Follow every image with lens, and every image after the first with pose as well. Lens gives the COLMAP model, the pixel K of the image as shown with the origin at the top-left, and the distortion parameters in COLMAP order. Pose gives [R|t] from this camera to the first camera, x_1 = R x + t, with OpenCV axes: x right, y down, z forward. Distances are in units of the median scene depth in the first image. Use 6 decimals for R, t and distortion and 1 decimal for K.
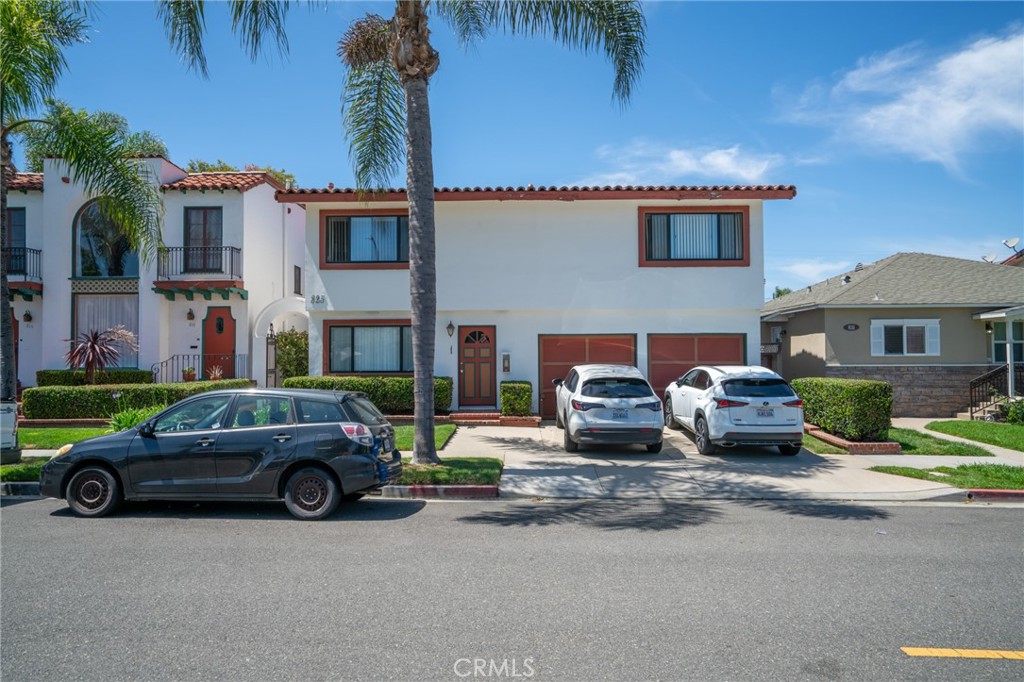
lens RADIAL K [[636.2, 0, 512.0], [0, 636.2, 341.0], [0, 0, 1]] dist [-0.004290, 0.001574]
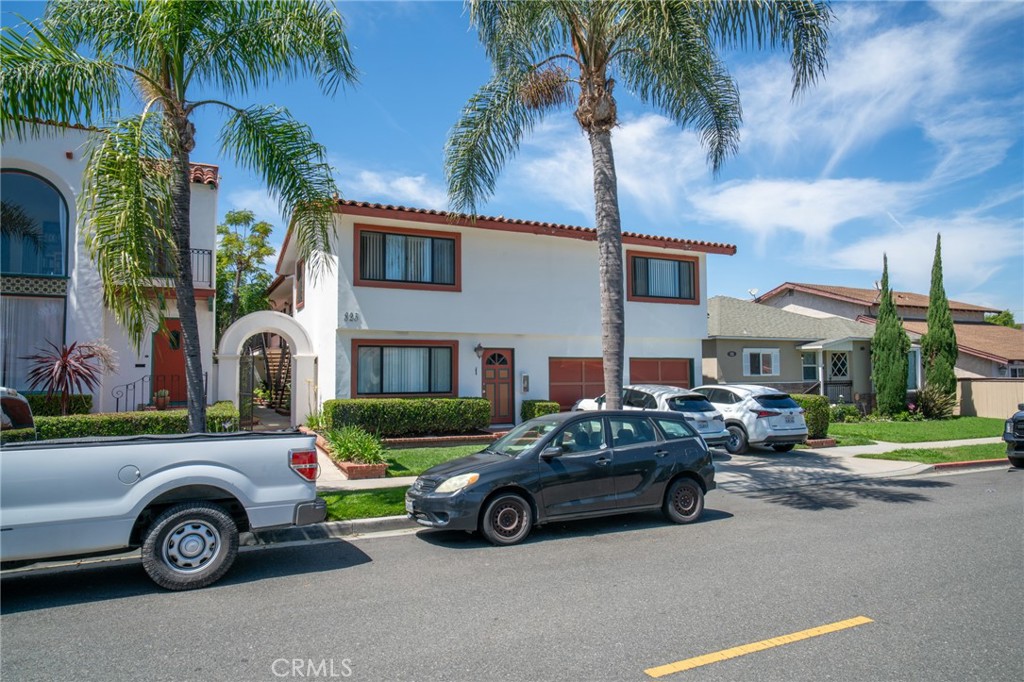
lens RADIAL K [[636.2, 0, 512.0], [0, 636.2, 341.0], [0, 0, 1]] dist [-0.004290, 0.001574]
pose [[0.889543, 0.023997, 0.456221, -0.518162], [-0.012191, 0.999511, -0.028804, -0.005666], [-0.456689, 0.020061, 0.889400, 0.050677]]
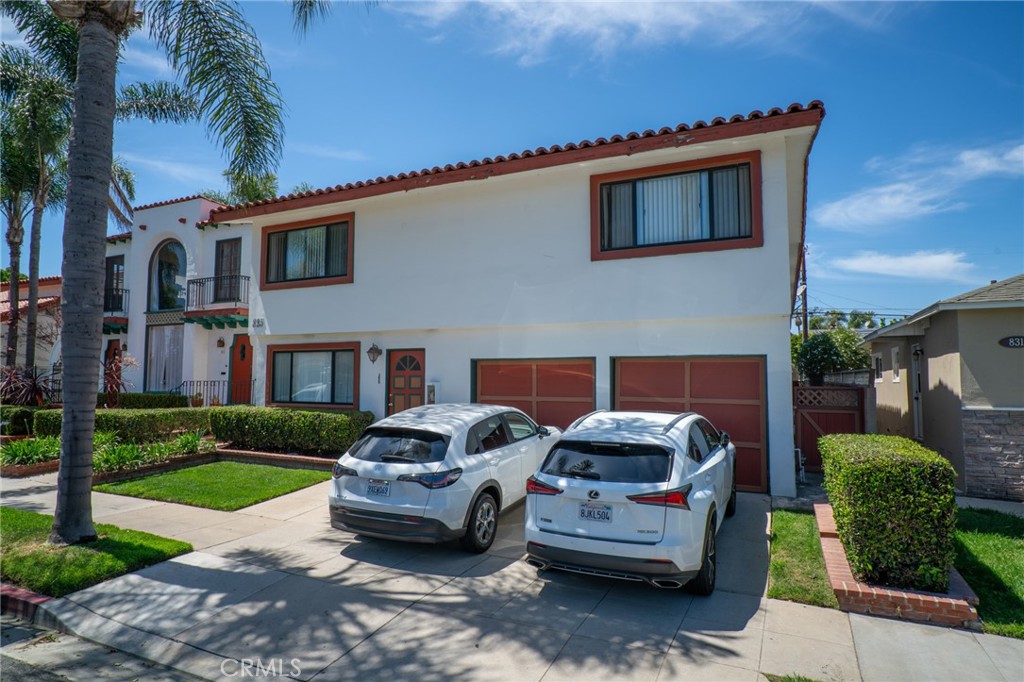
lens RADIAL K [[579.1, 0, 512.0], [0, 579.1, 341.0], [0, 0, 1]] dist [-0.034341, 0.031293]
pose [[0.910325, -0.020506, -0.413385, 0.374436], [0.004166, 0.999175, -0.040391, -0.003759], [0.413873, 0.035047, 0.909660, 0.385895]]
